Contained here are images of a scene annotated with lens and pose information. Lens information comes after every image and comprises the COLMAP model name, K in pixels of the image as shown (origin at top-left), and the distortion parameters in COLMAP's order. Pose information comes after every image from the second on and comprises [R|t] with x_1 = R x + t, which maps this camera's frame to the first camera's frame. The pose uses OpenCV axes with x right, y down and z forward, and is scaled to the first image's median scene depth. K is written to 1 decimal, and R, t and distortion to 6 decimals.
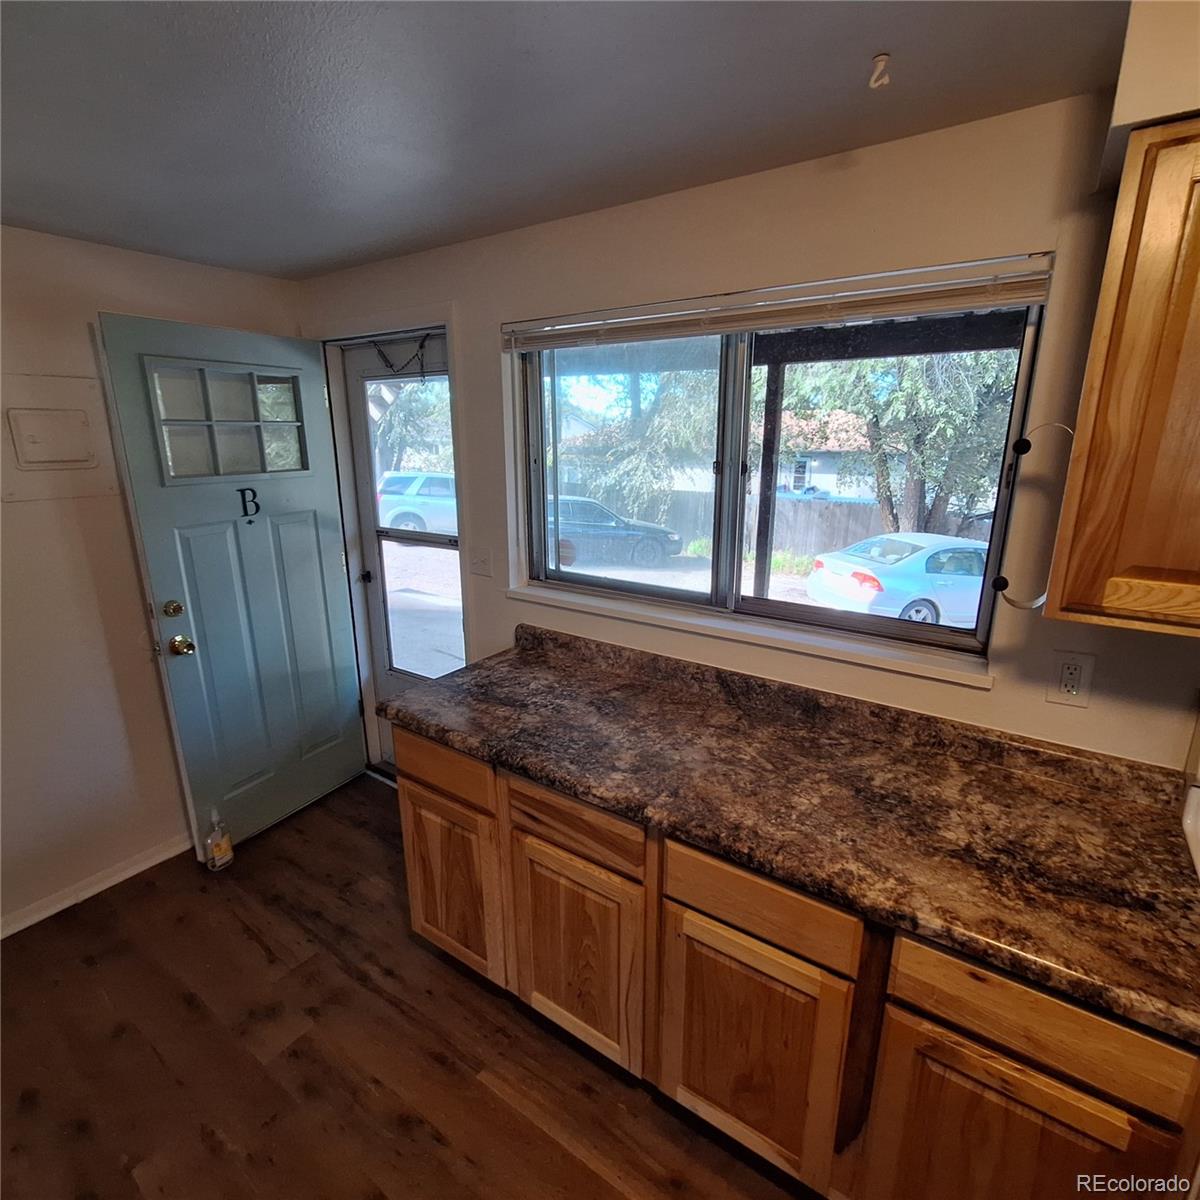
lens RADIAL K [[630.0, 0, 604.6], [0, 630.0, 599.7], [0, 0, 1]] dist [-0.007037, 0.003562]
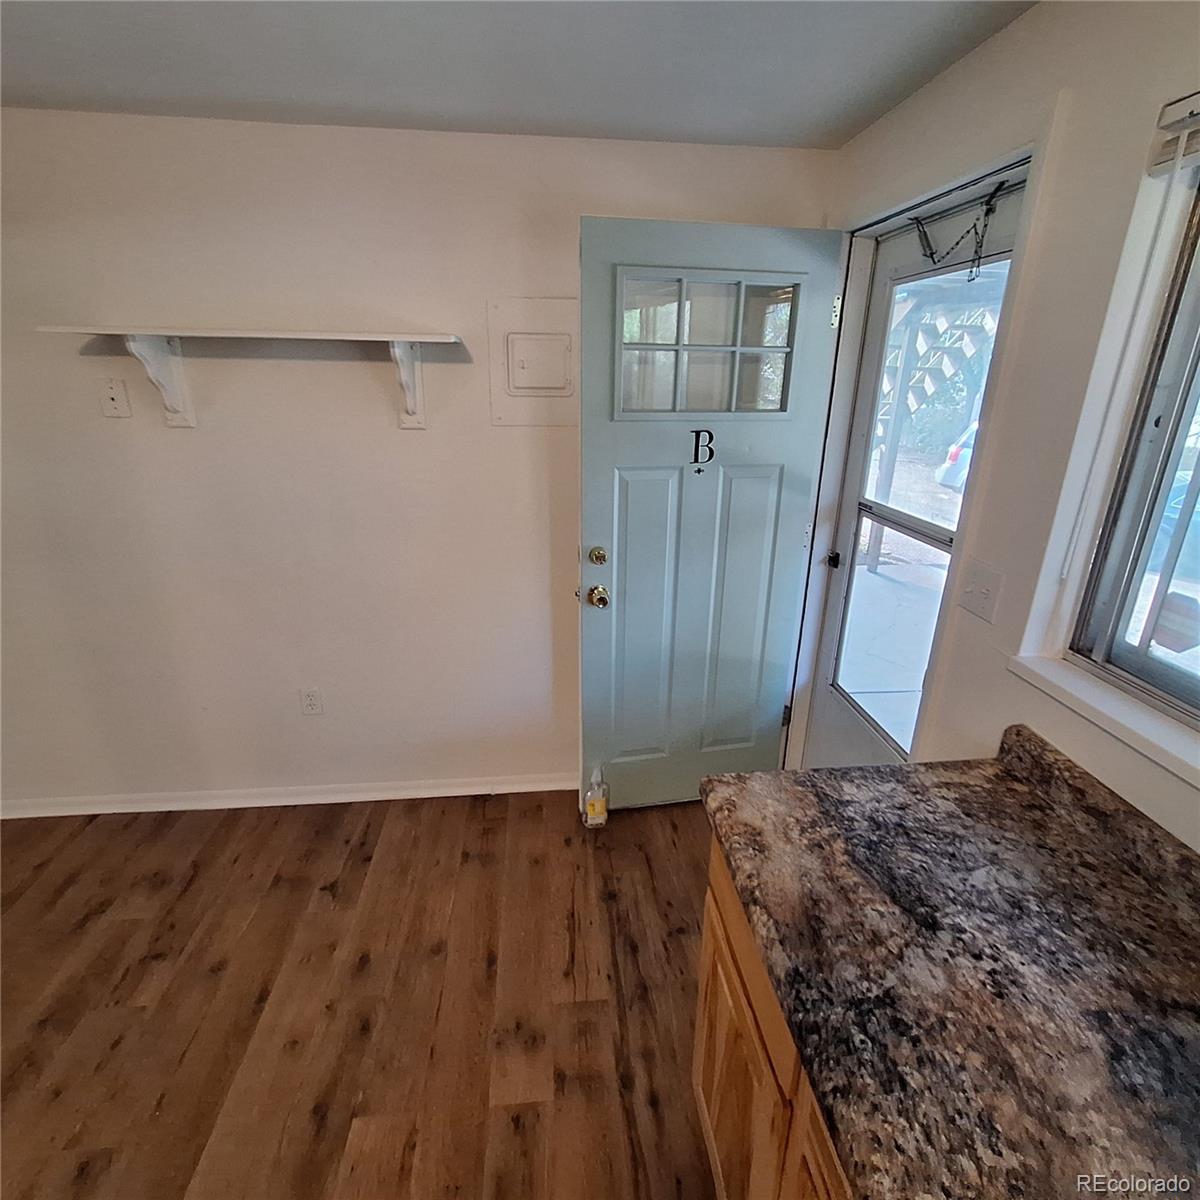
lens RADIAL K [[630.0, 0, 601.7], [0, 630.0, 594.5], [0, 0, 1]] dist [-0.007037, 0.003562]
pose [[0.645807, 0.265361, -0.715903, -0.011116], [-0.209352, 0.963266, 0.168197, -0.102837], [0.734238, 0.041253, 0.677638, 0.453849]]
